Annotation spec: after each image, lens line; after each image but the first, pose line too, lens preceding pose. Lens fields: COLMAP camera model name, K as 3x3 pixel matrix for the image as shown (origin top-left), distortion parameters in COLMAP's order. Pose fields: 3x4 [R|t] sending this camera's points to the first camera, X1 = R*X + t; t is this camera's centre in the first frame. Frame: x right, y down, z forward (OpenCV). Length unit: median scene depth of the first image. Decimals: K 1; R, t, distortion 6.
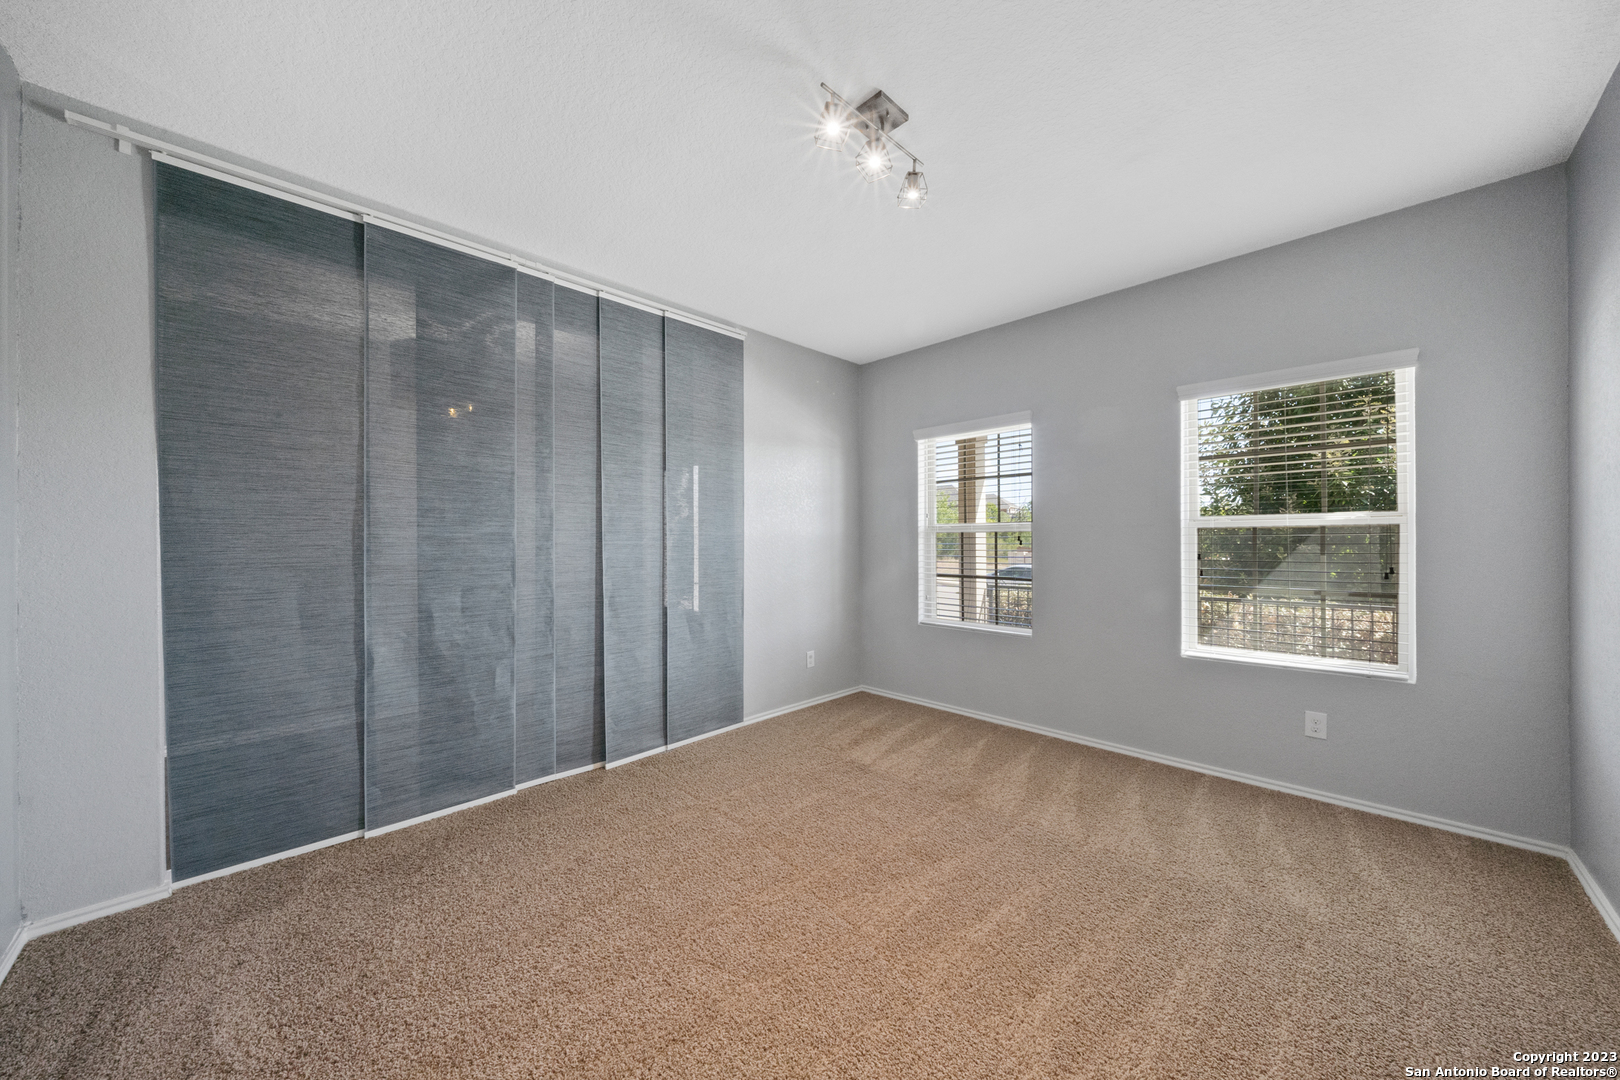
lens RADIAL K [[547.3, 0, 810.2], [0, 547.3, 535.1], [0, 0, 1]] dist [-0.011352, 0.000069]
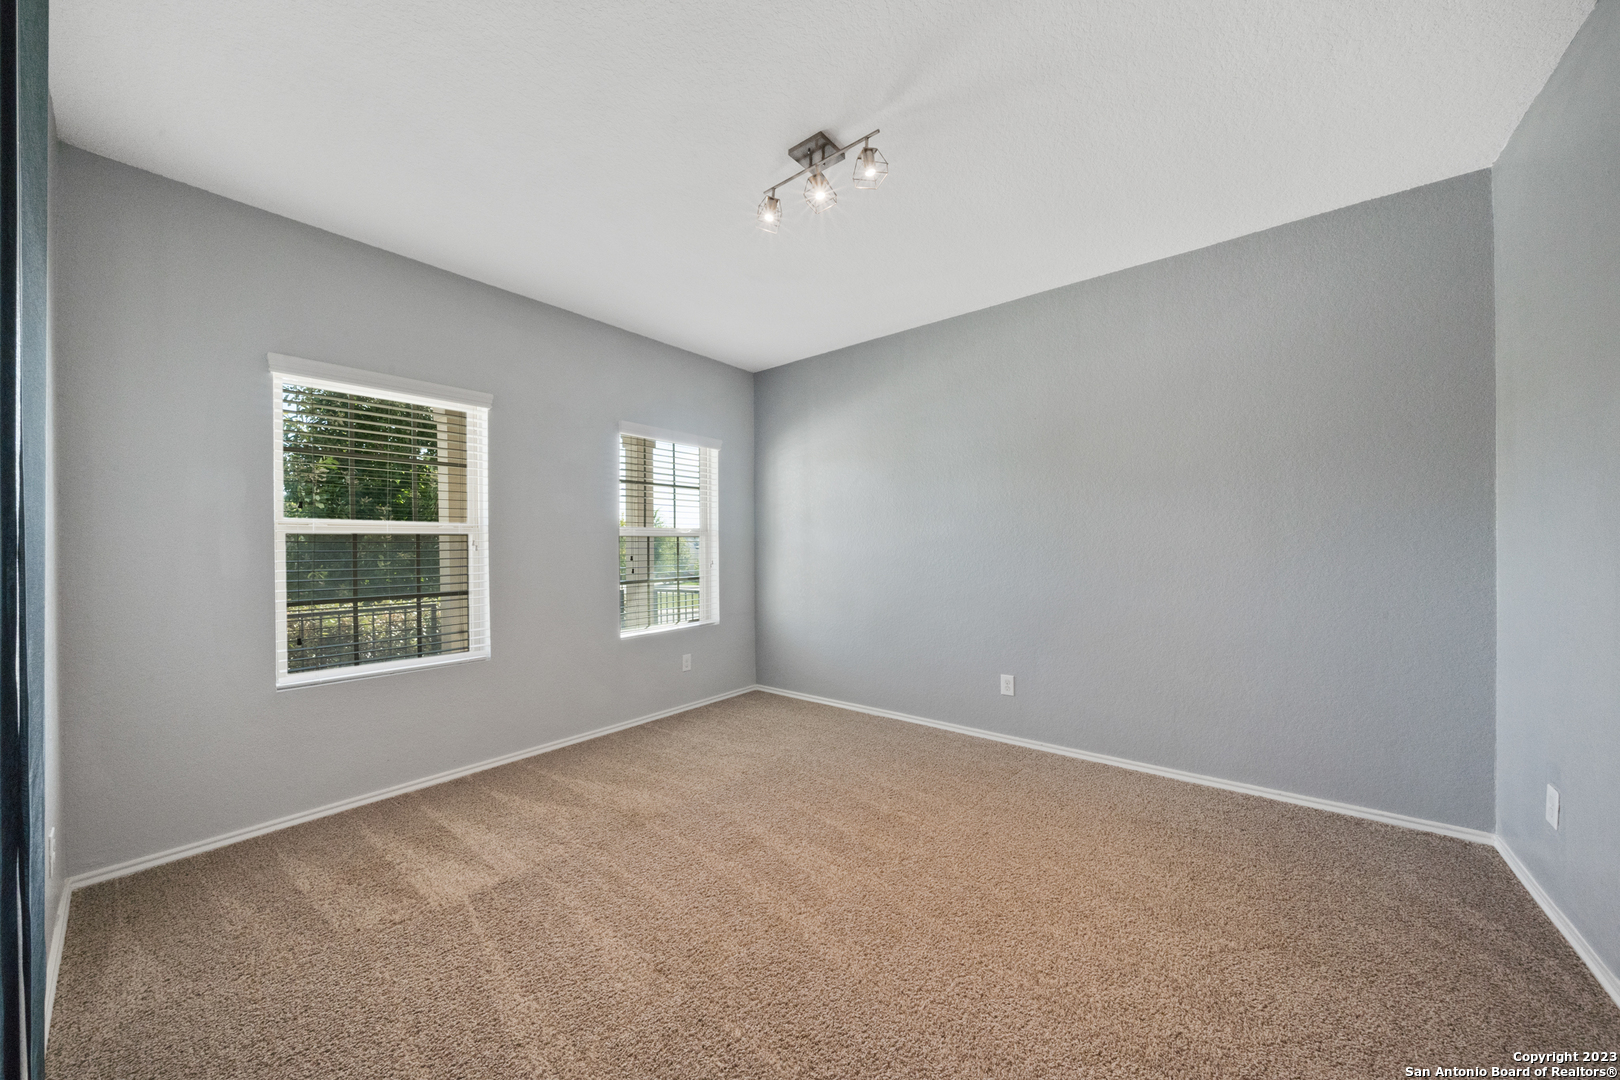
lens RADIAL K [[547.3, 0, 810.2], [0, 547.3, 535.1], [0, 0, 1]] dist [-0.011352, 0.000069]
pose [[-0.080655, 0.015475, 0.996622, -0.623633], [-0.001099, 0.999877, -0.015615, 0.003664], [-0.996741, -0.002355, -0.080628, 0.699938]]
